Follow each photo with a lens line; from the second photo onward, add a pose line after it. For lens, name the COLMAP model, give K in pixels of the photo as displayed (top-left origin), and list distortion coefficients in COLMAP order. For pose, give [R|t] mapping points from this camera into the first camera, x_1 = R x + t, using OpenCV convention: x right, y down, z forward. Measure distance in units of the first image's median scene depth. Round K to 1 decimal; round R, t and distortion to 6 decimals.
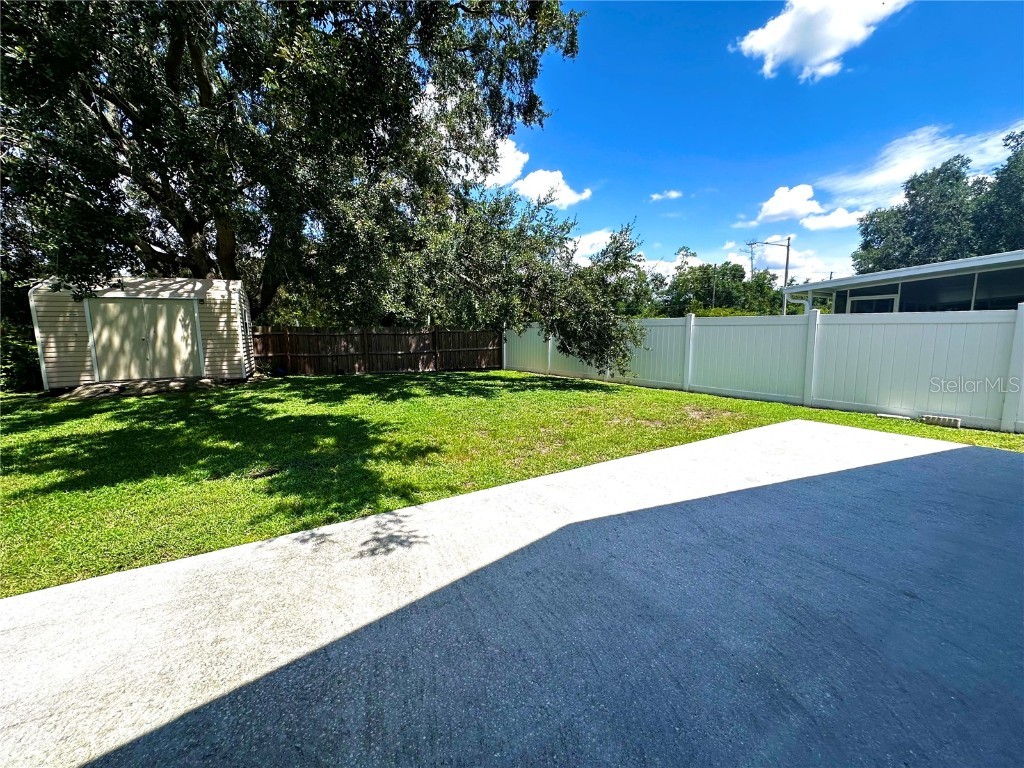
lens RADIAL K [[415.2, 0, 514.7], [0, 415.2, 388.8], [0, 0, 1]] dist [-0.004180, 0.001296]
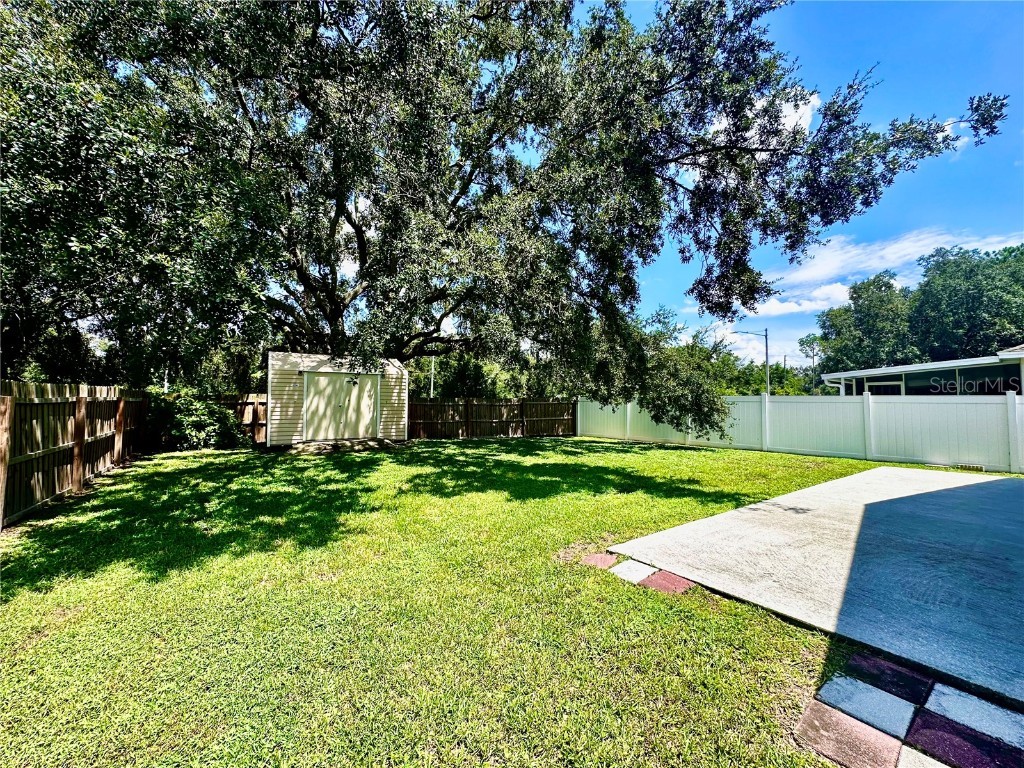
lens RADIAL K [[415.2, 0, 515.8], [0, 415.2, 389.8], [0, 0, 1]] dist [-0.004180, 0.001296]
pose [[0.996255, 0.017465, 0.084685, -0.470183], [-0.002765, 0.985322, -0.170682, 0.037606], [-0.086423, 0.169809, 0.981680, -0.236870]]
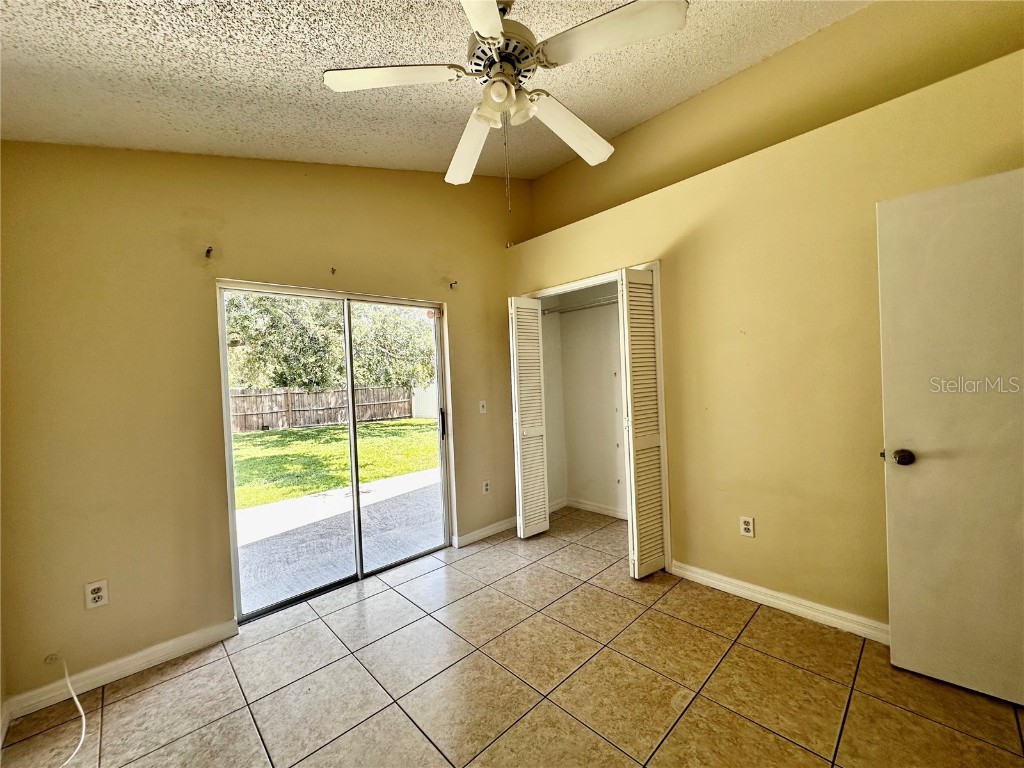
lens RADIAL K [[415.2, 0, 511.7], [0, 415.2, 385.7], [0, 0, 1]] dist [-0.004180, 0.001296]
pose [[0.978087, -0.039974, 0.204323, 0.014877], [0.065644, 0.990548, -0.120440, 0.034914], [-0.197577, 0.131213, 0.971466, -0.343567]]
